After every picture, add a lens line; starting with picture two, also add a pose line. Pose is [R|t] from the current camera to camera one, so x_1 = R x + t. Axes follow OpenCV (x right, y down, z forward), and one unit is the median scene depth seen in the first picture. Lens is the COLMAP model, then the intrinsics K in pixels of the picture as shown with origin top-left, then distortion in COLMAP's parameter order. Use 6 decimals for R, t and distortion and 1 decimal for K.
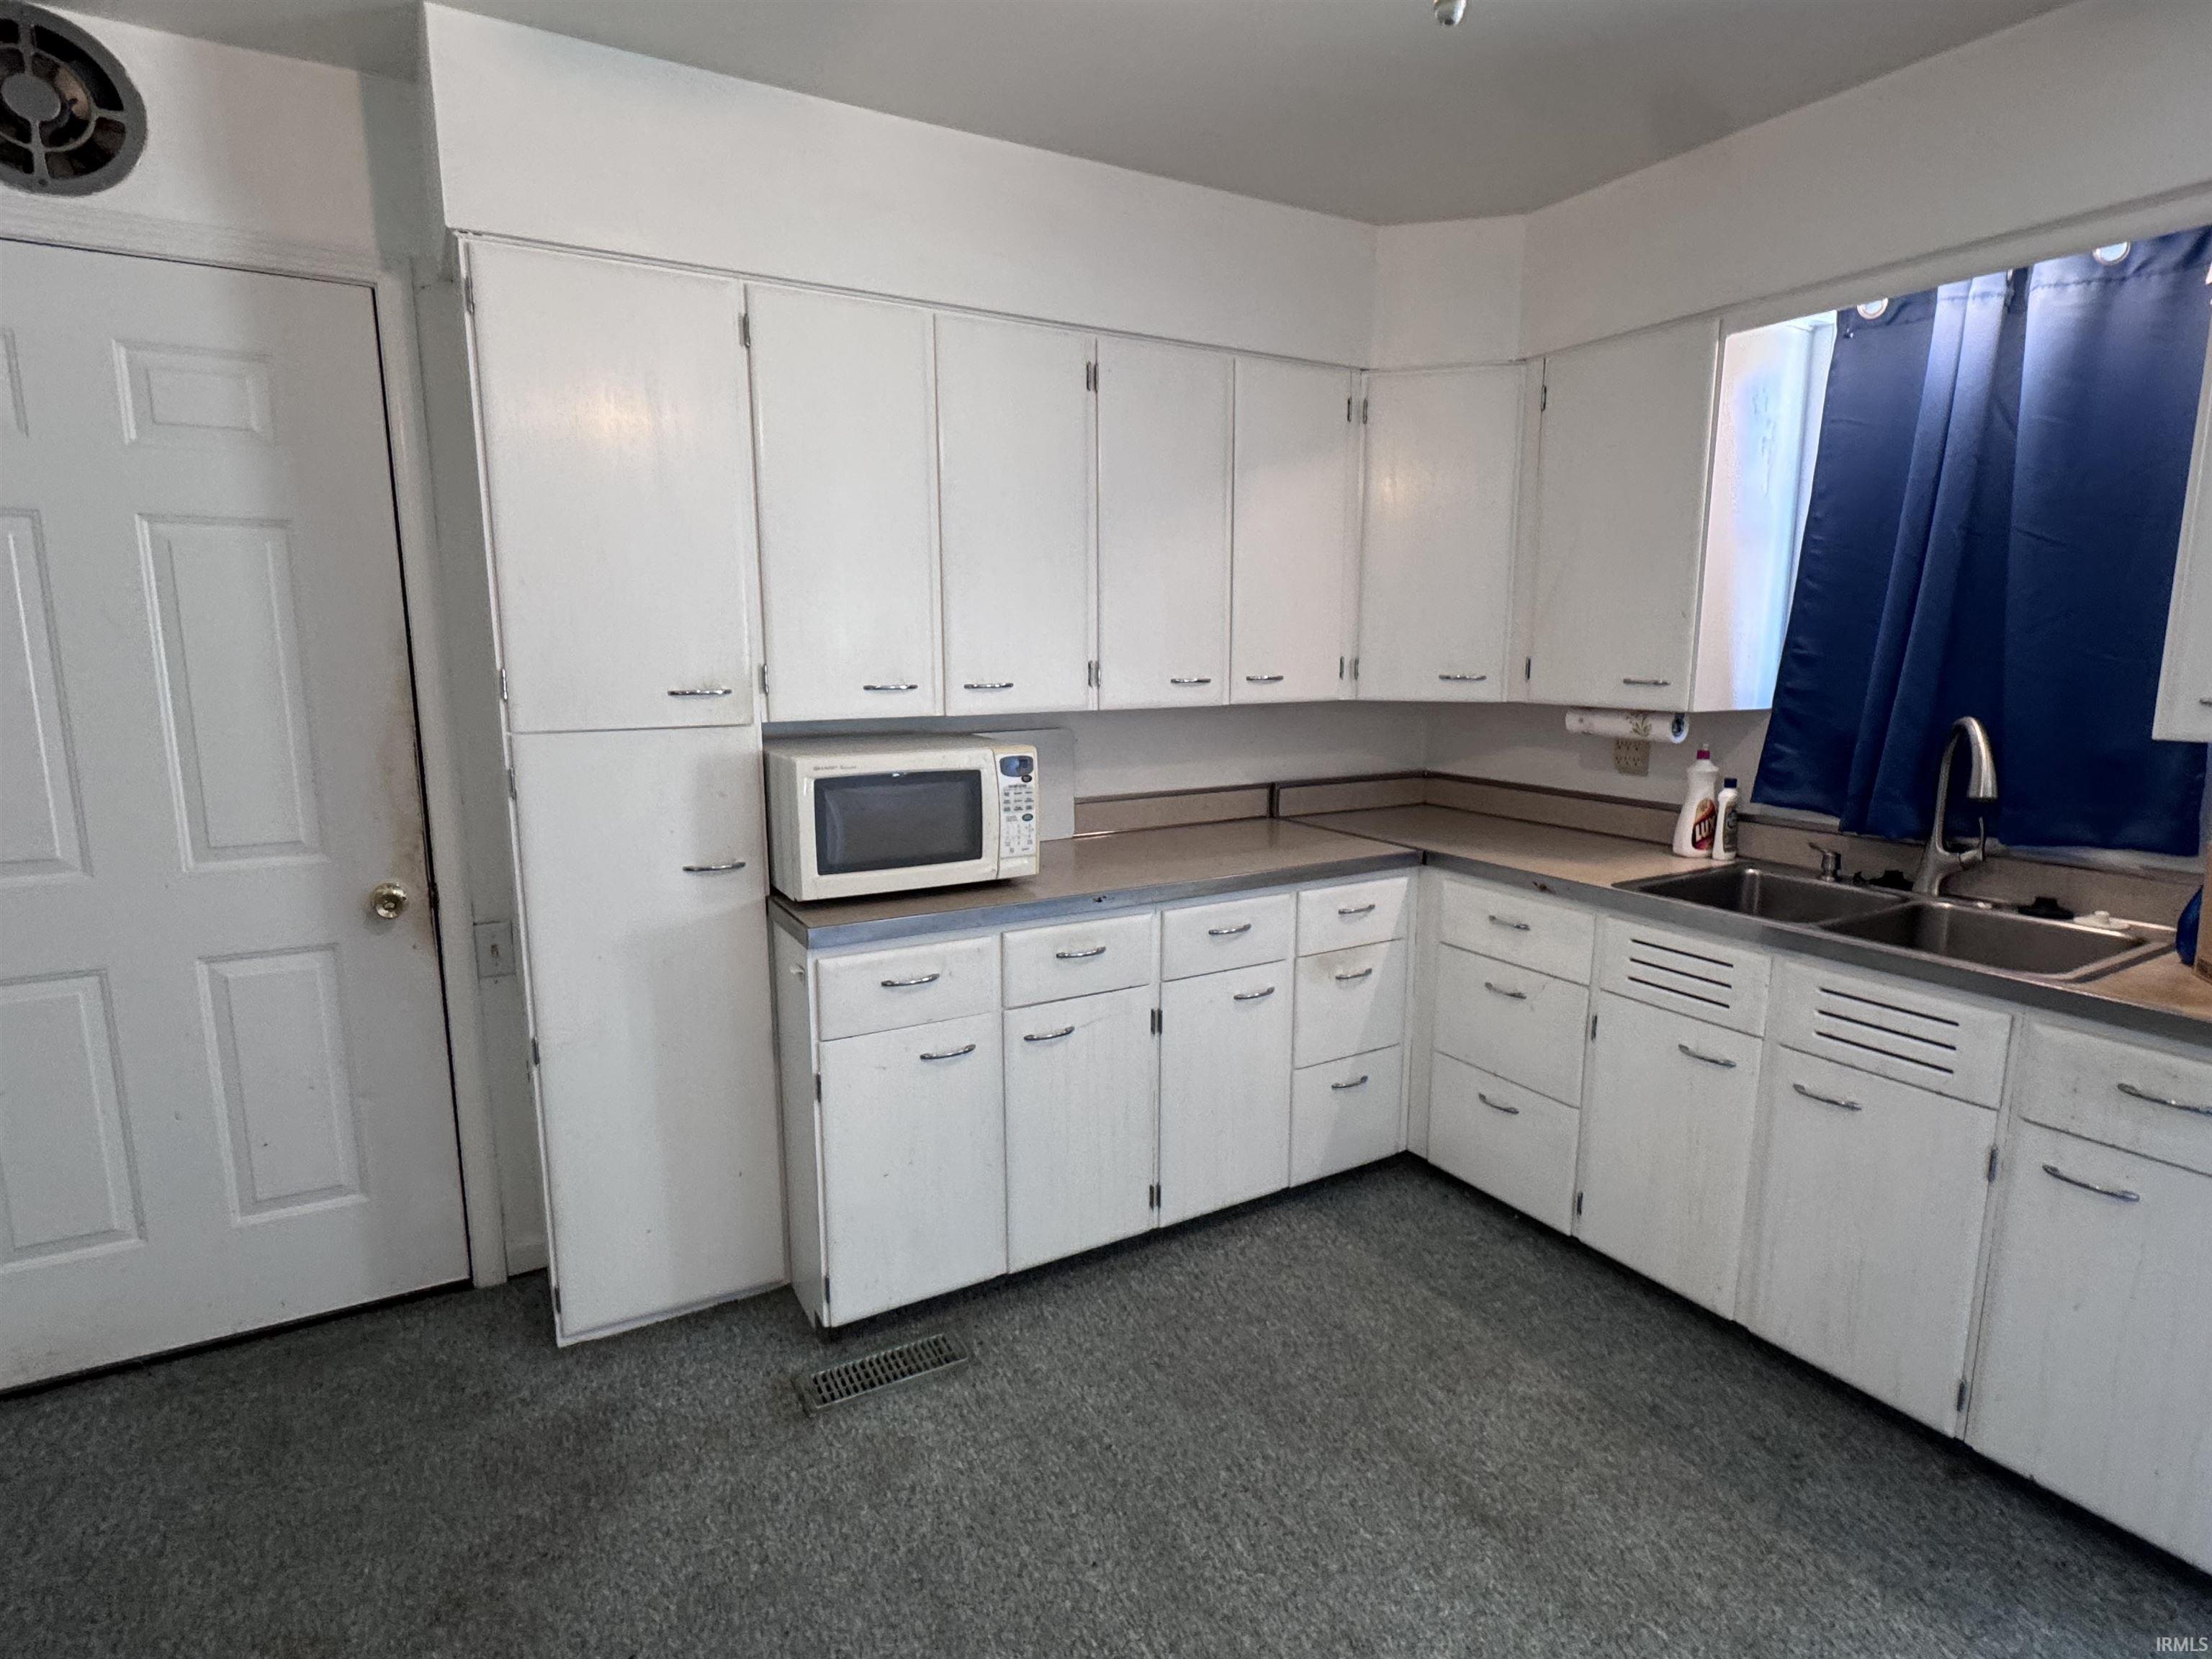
lens RADIAL K [[1129.3, 0, 1100.0], [0, 1129.3, 830.4], [0, 0, 1]] dist [-0.006037, 0.000897]
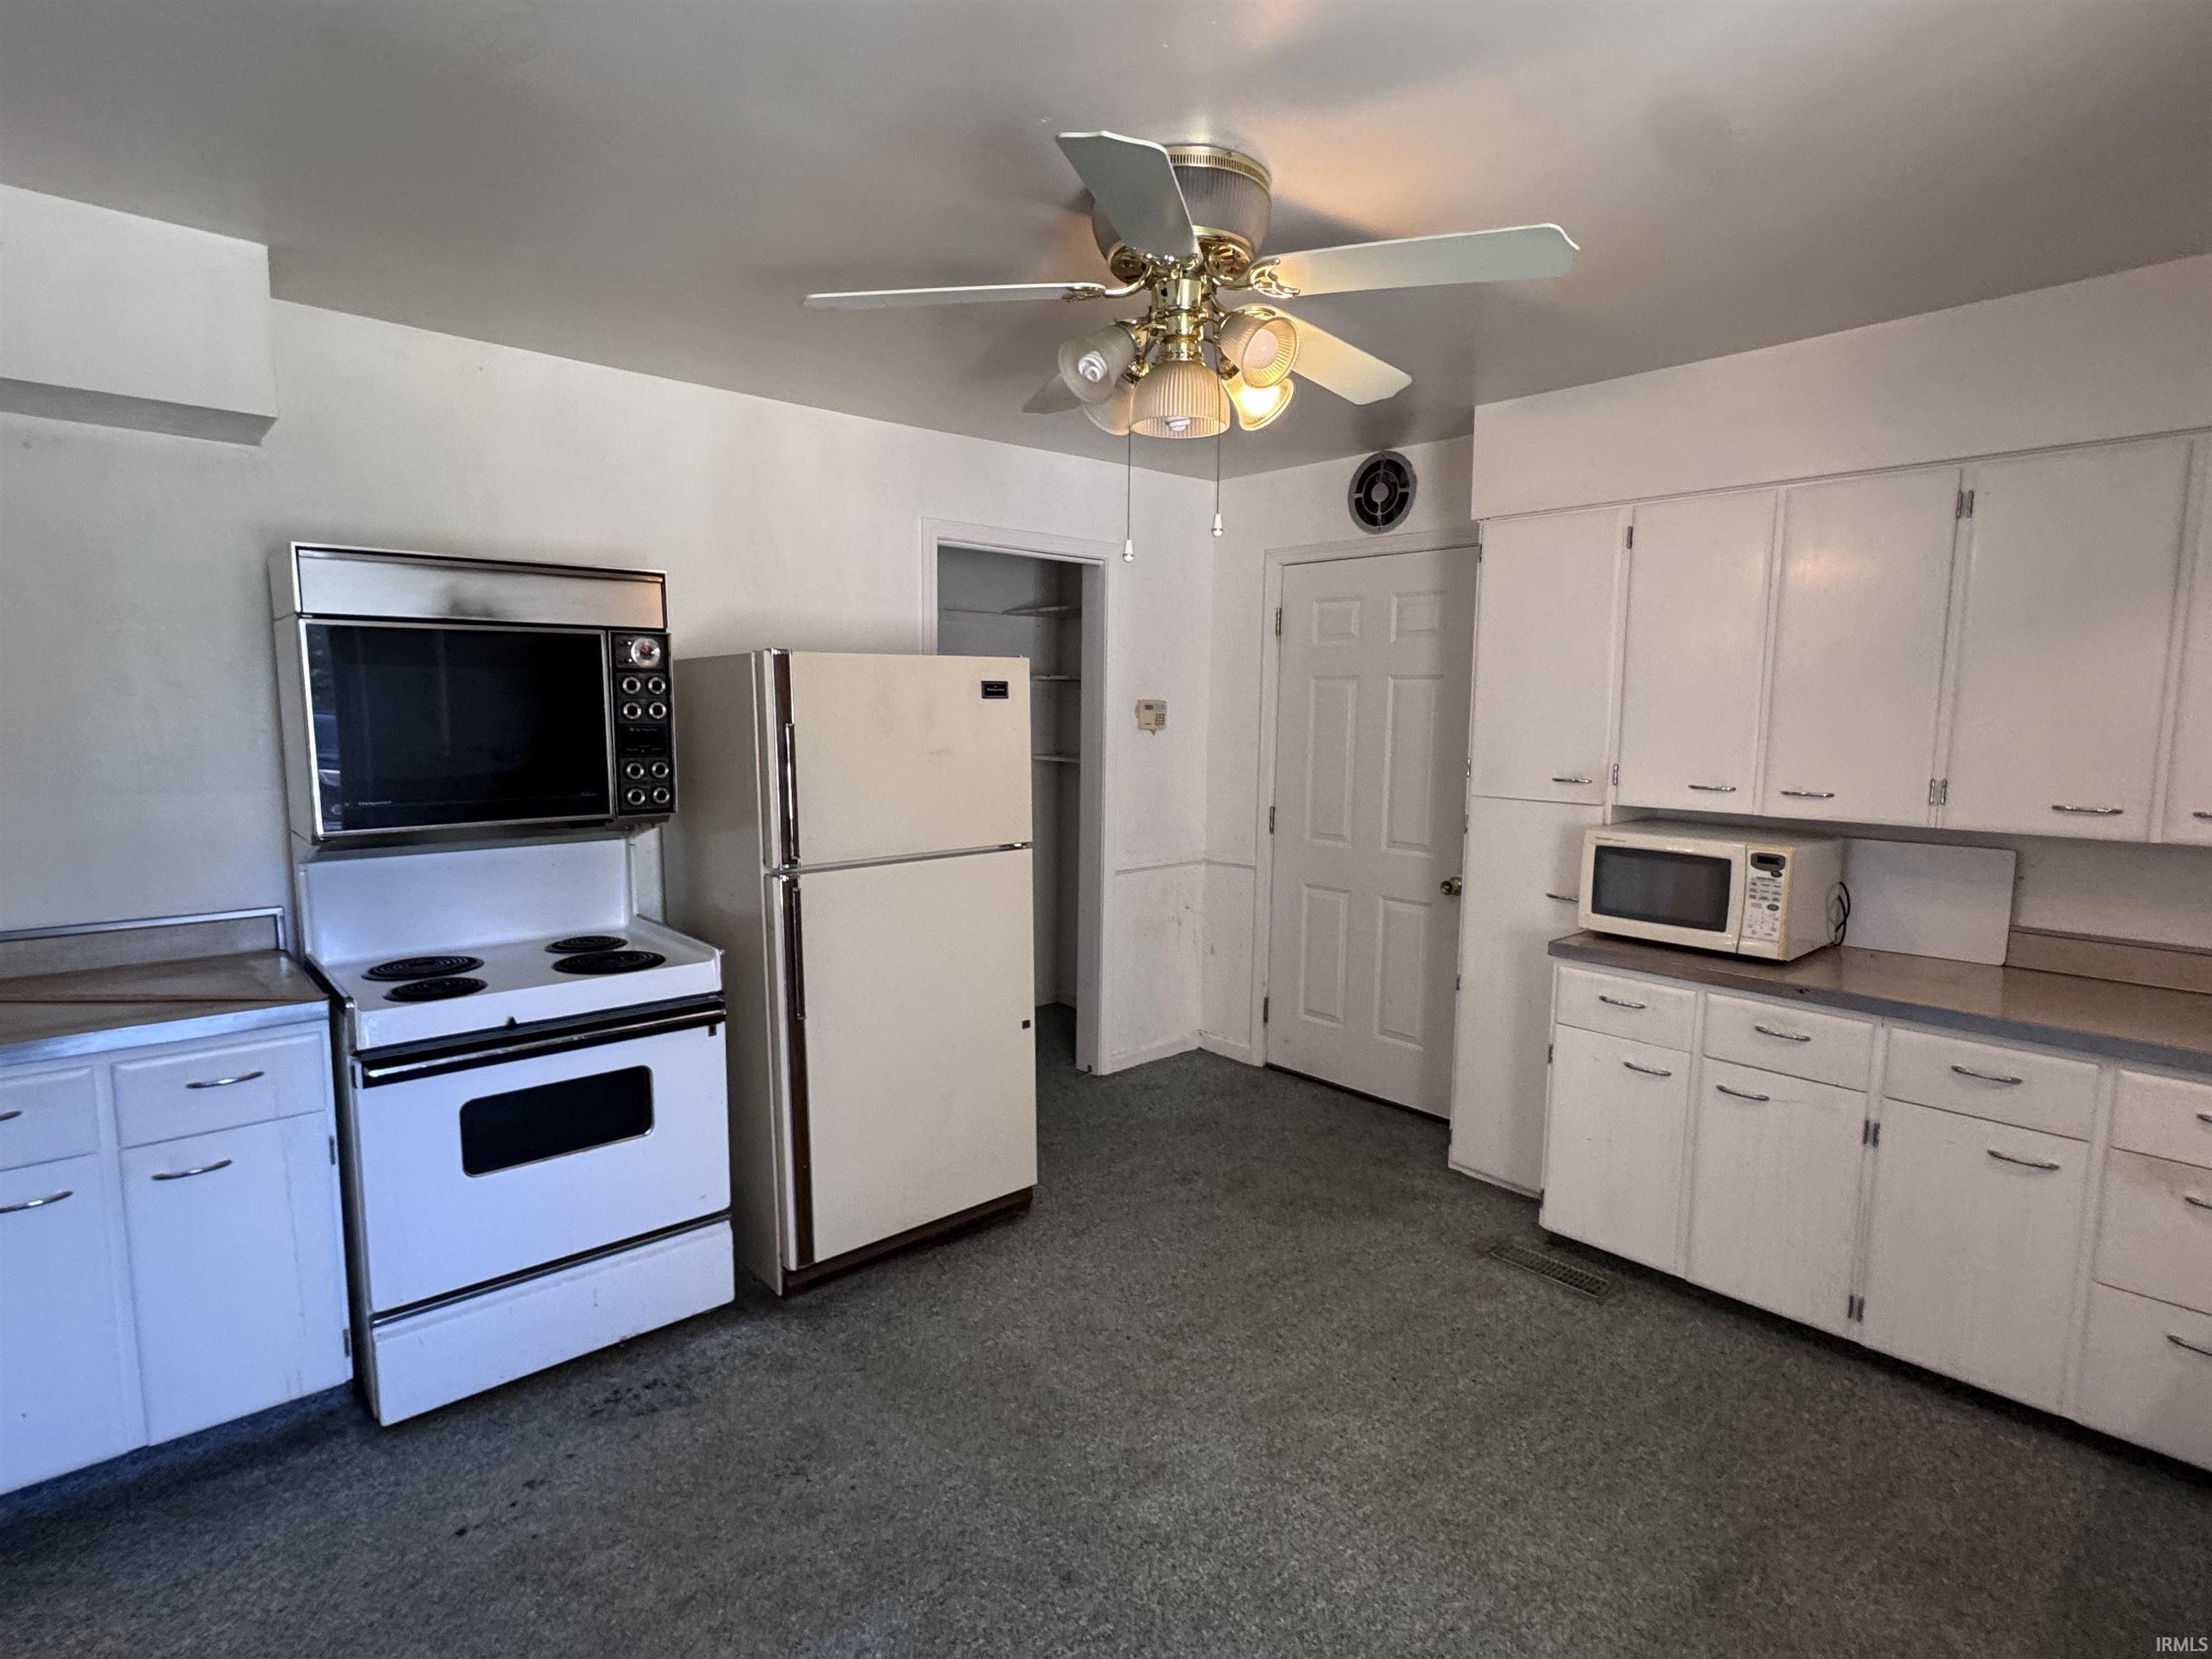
lens RADIAL K [[1129.3, 0, 1115.7], [0, 1129.3, 829.8], [0, 0, 1]] dist [-0.006037, 0.000897]
pose [[0.209032, 0.109462, -0.971763, 0.921228], [-0.173204, 0.982149, 0.073375, -0.058799], [0.962448, 0.152976, 0.224260, 0.083712]]
